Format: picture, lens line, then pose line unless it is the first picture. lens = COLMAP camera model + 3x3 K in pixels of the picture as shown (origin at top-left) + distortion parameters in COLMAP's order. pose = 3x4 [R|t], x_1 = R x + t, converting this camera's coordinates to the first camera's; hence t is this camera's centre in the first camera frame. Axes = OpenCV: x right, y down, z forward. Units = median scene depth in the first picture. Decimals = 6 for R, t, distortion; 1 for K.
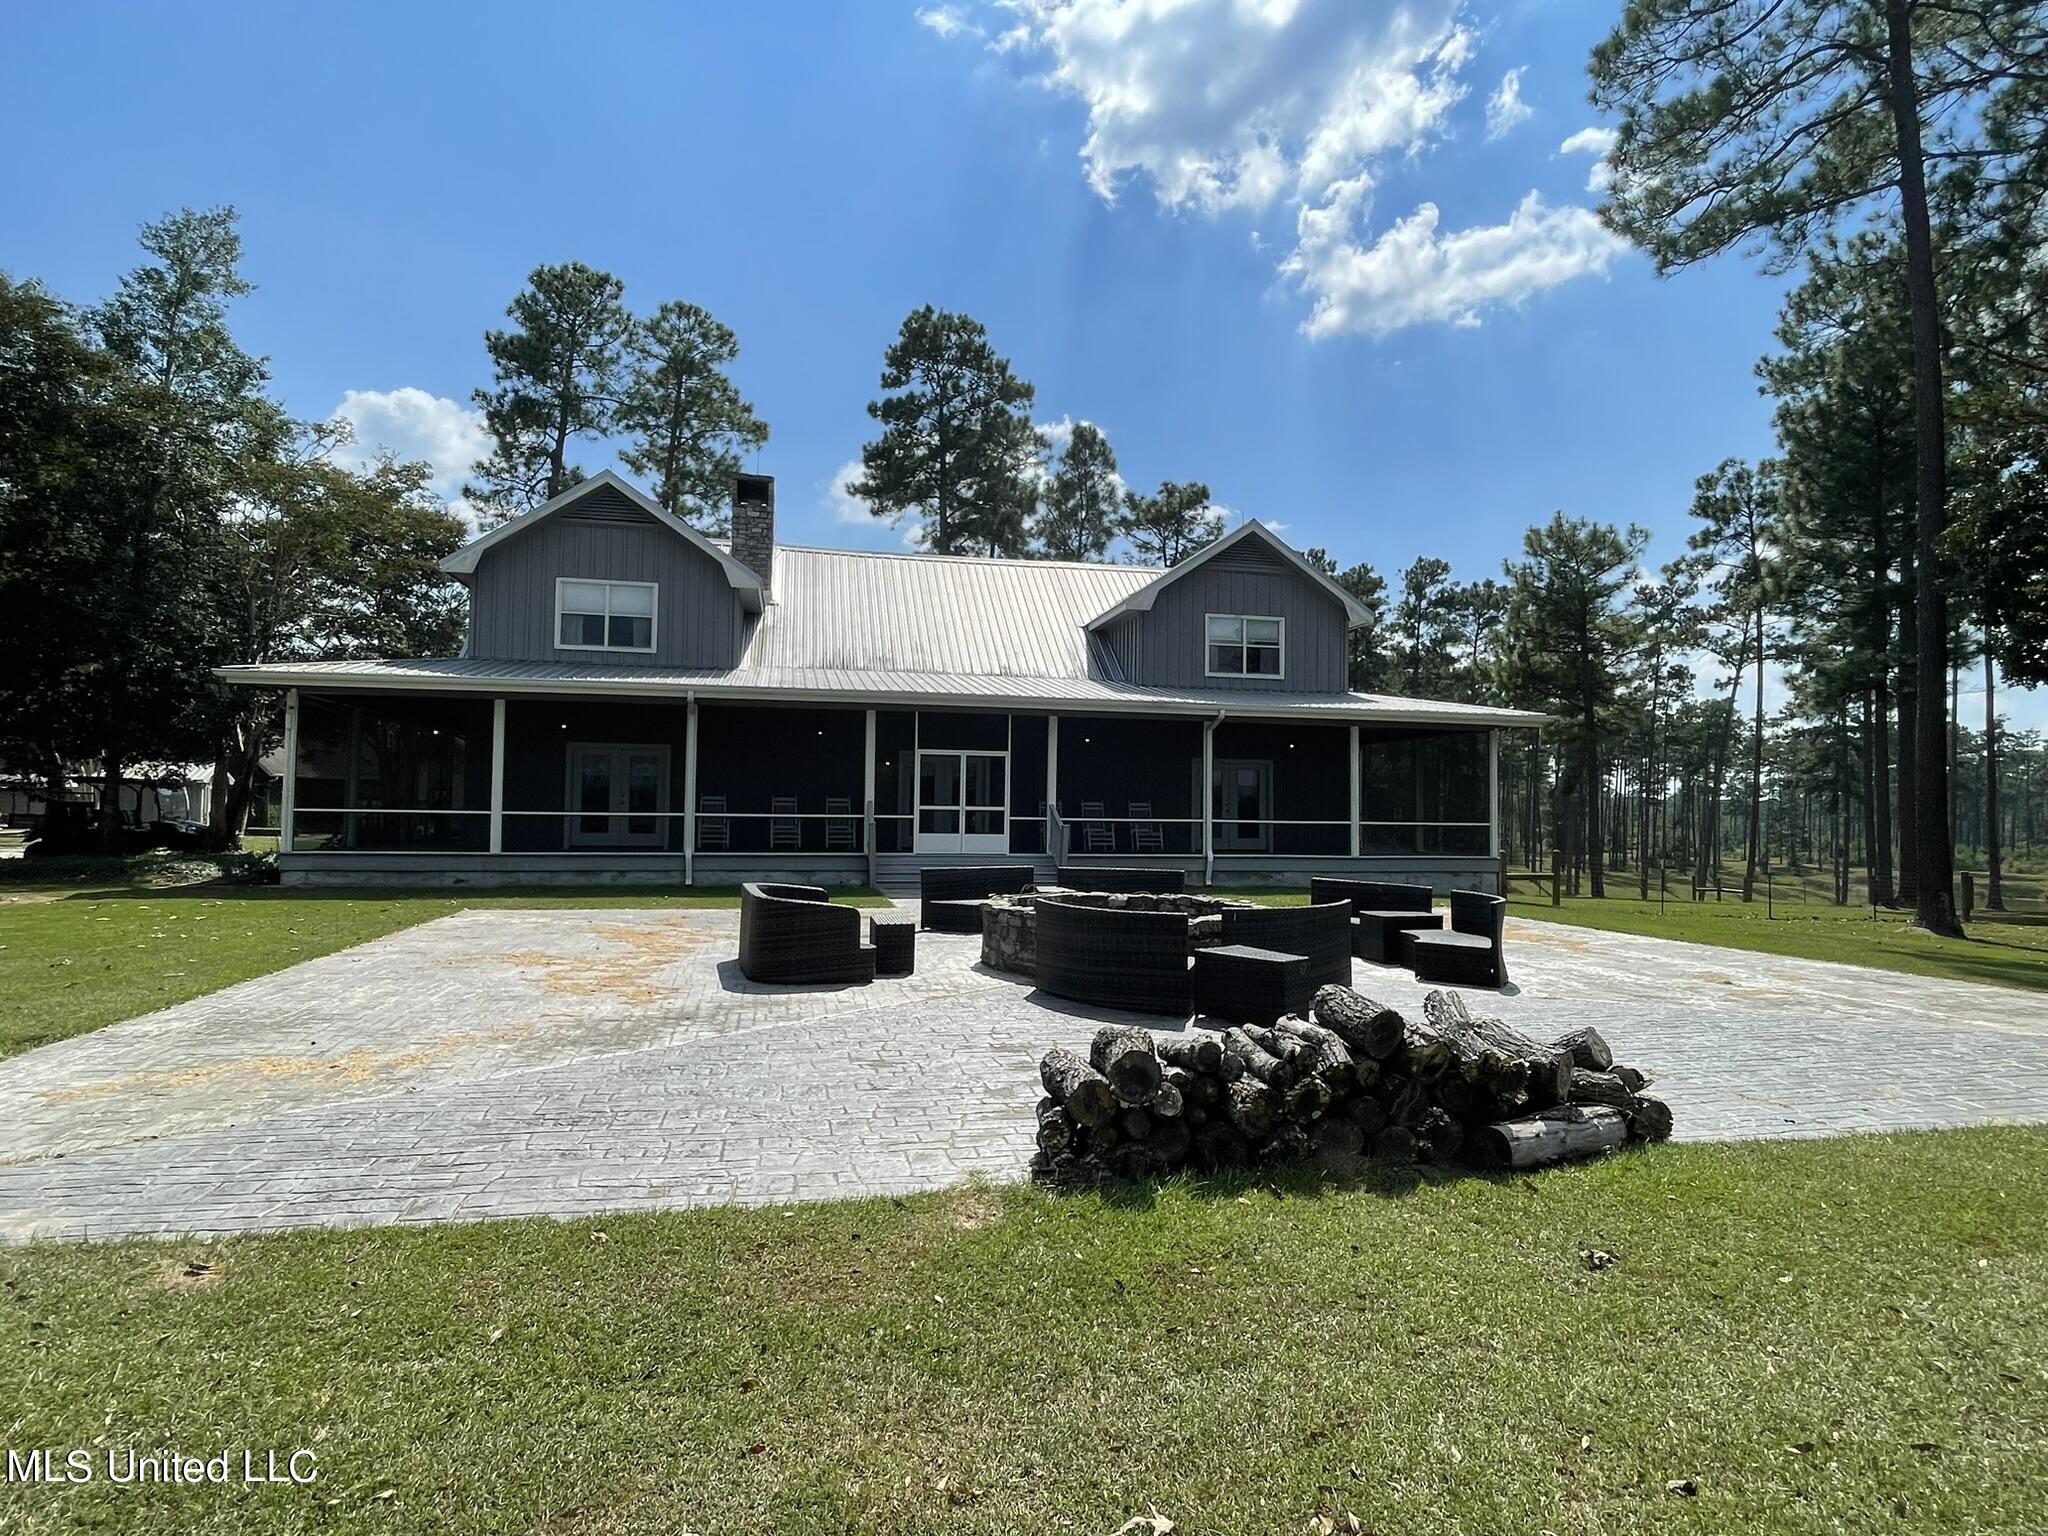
lens RADIAL K [[1120.6, 0, 1036.0], [0, 1120.6, 769.5], [0, 0, 1]] dist [-0.008868, 0.003944]
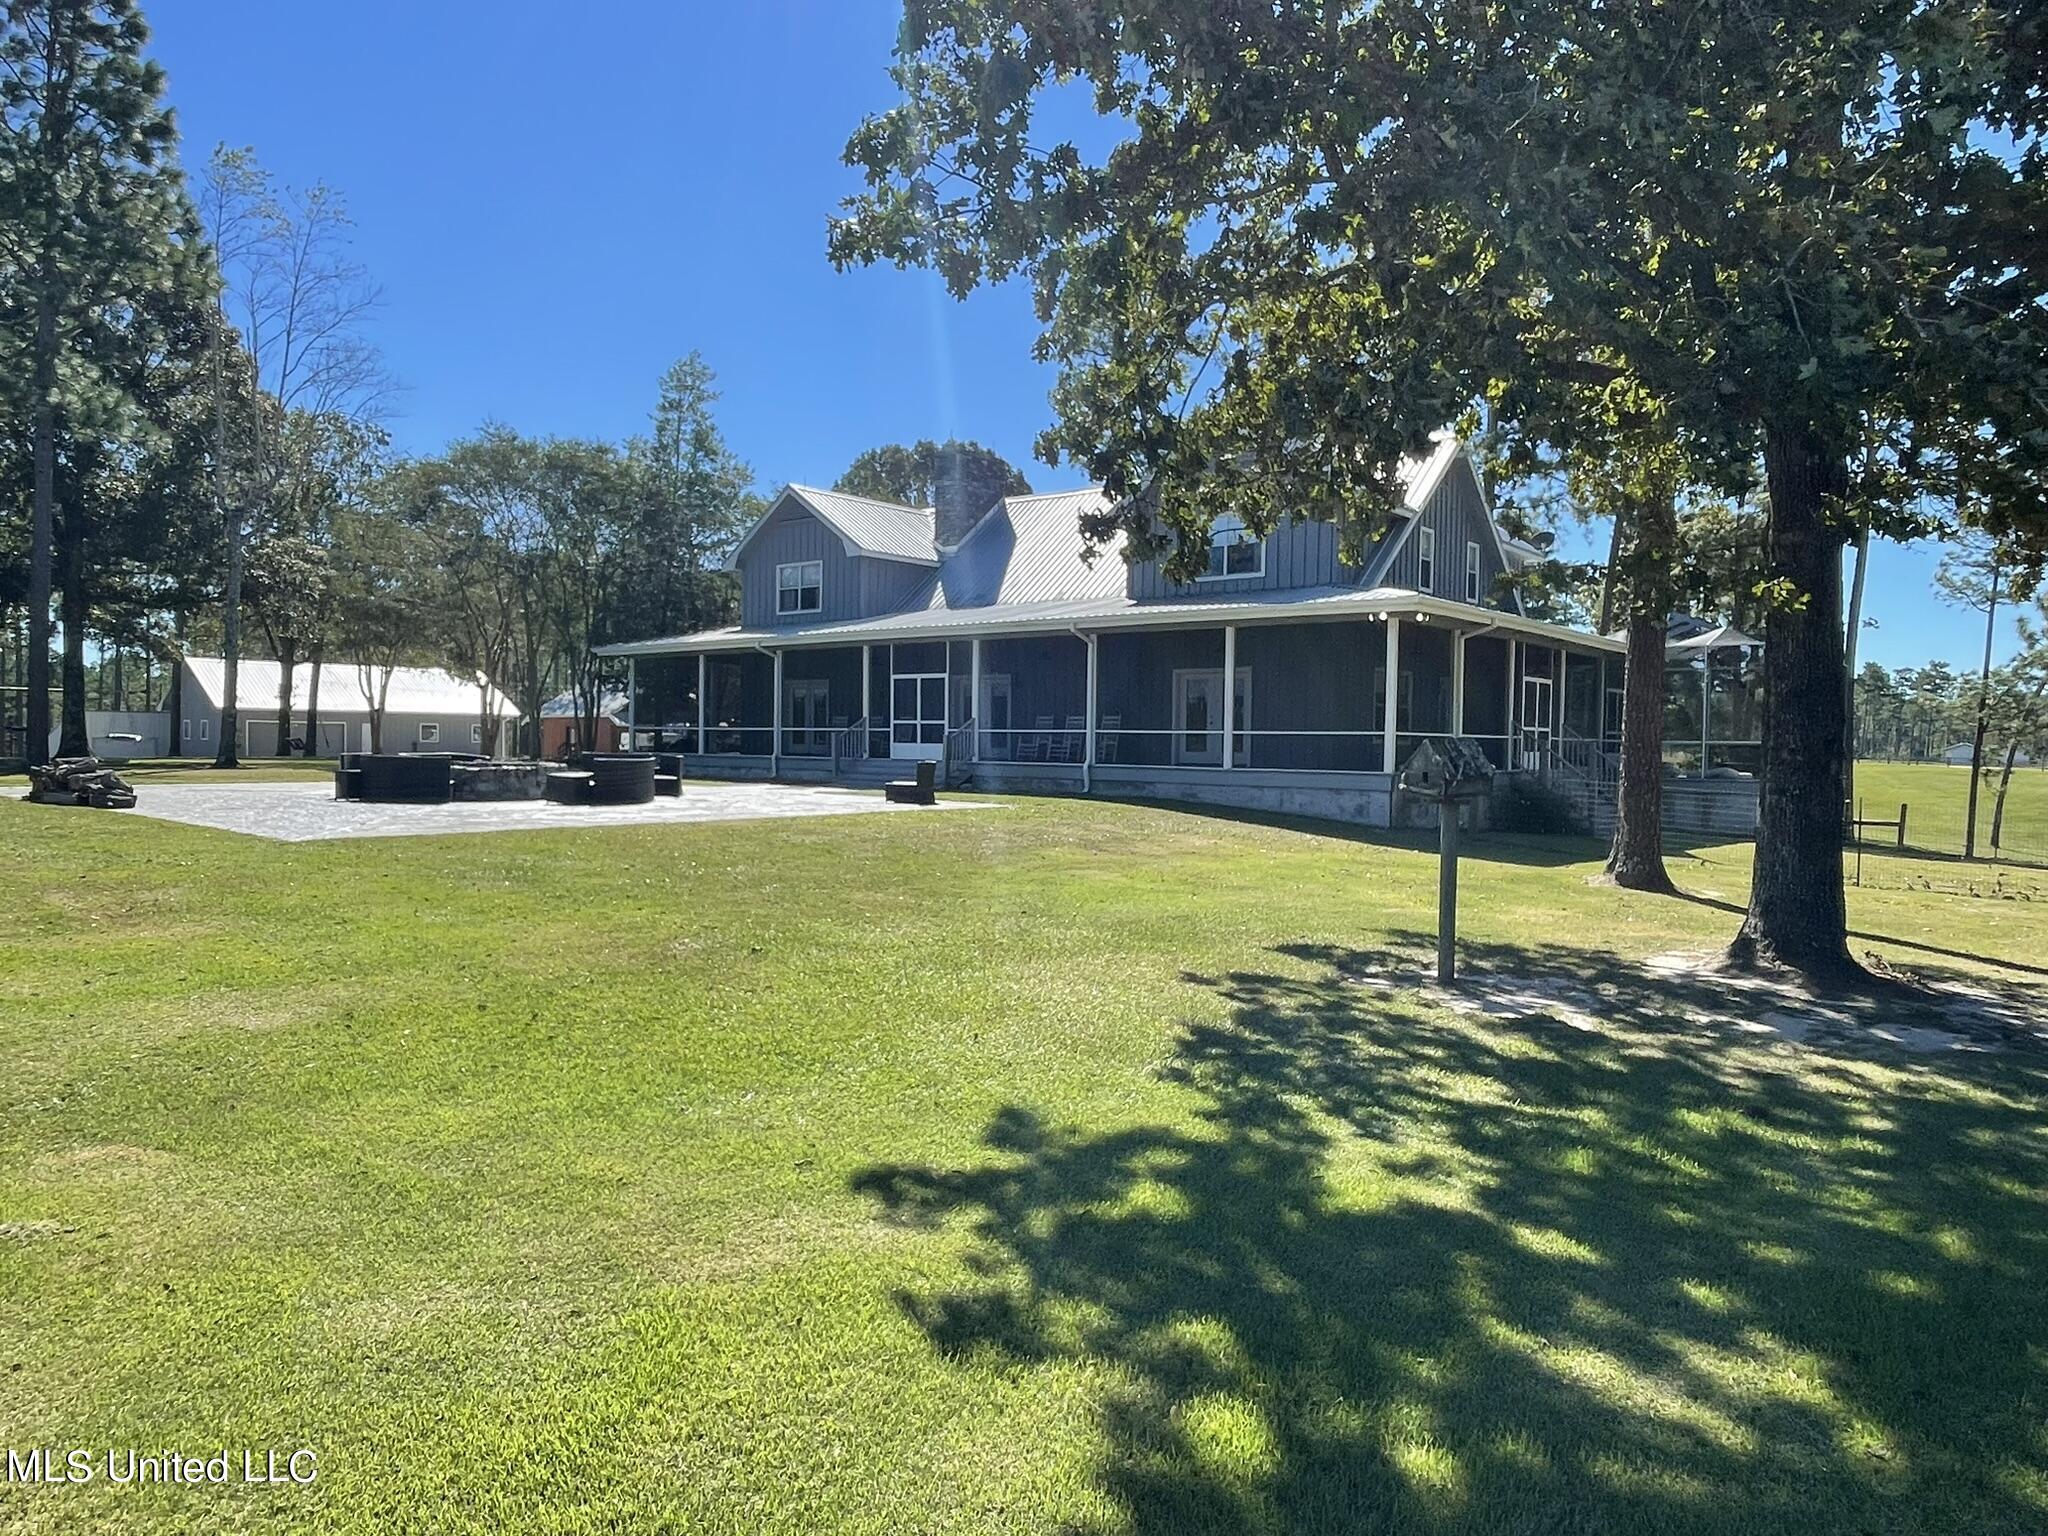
lens RADIAL K [[1298.0, 0, 1026.1], [0, 1298.0, 770.7], [0, 0, 1]] dist [-0.000183, 0.000088]
pose [[0.613617, 0.016475, -0.789432, 1.001403], [0.033555, 0.998335, 0.046917, 0.022591], [0.788891, -0.055278, 0.612042, 0.209143]]
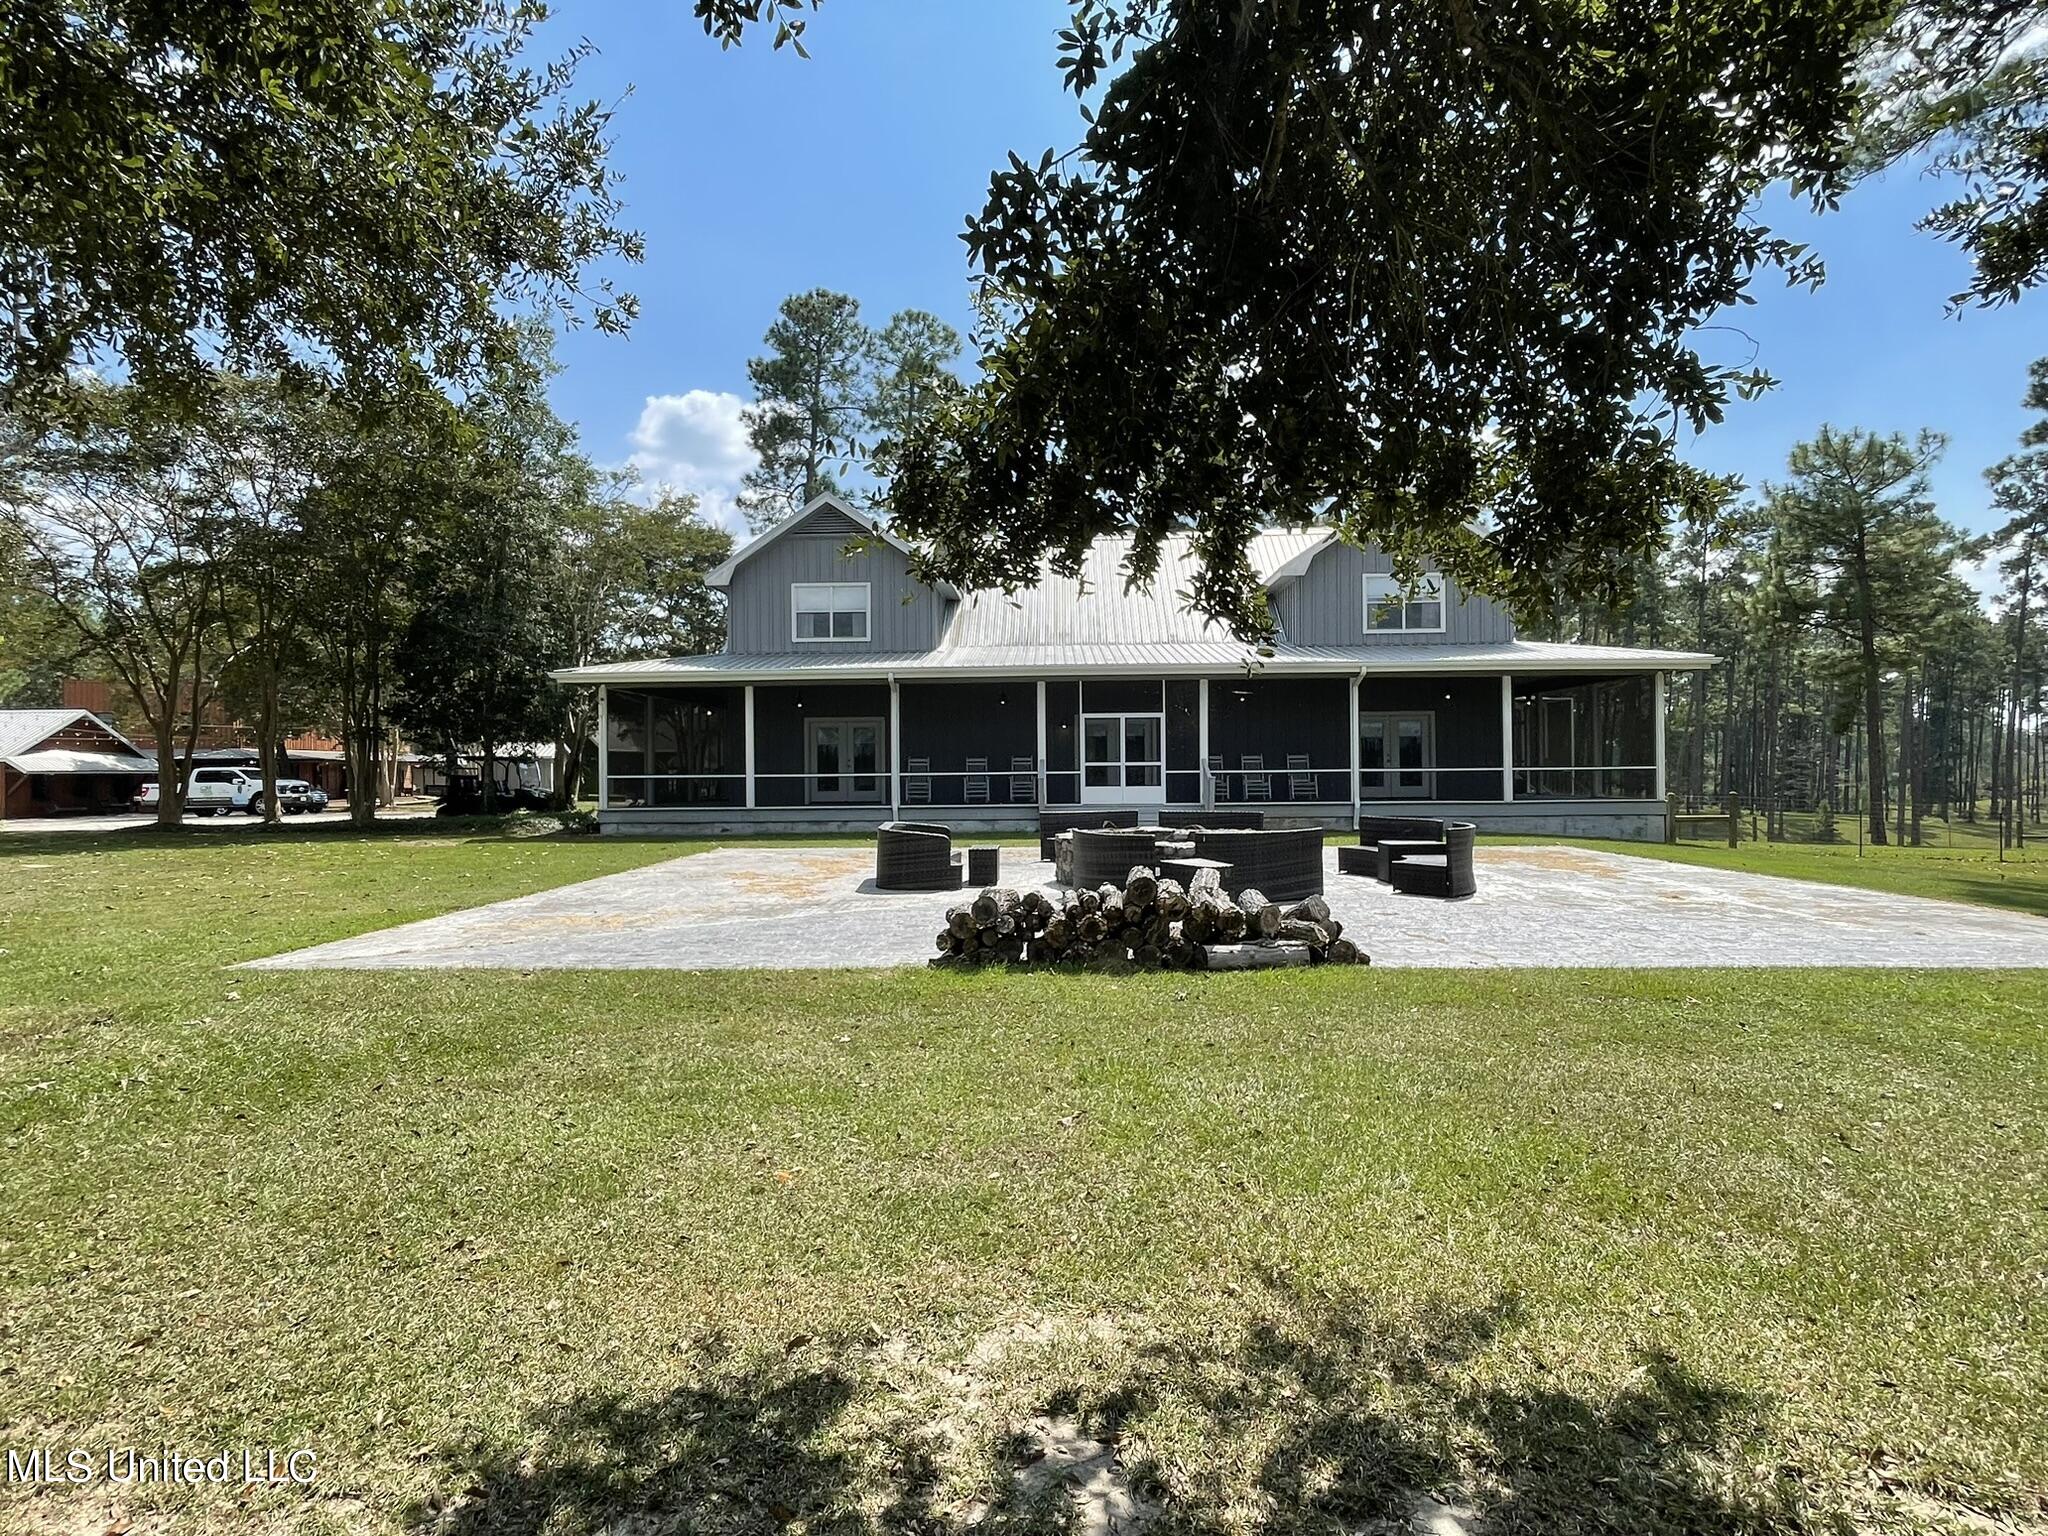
lens RADIAL K [[1120.6, 0, 1016.3], [0, 1120.6, 769.9], [0, 0, 1]] dist [-0.008868, 0.003944]
pose [[0.968040, -0.022507, -0.249784, 0.103674], [0.031861, 0.998932, 0.033467, -0.000966], [0.248764, -0.040356, 0.967723, -0.122651]]
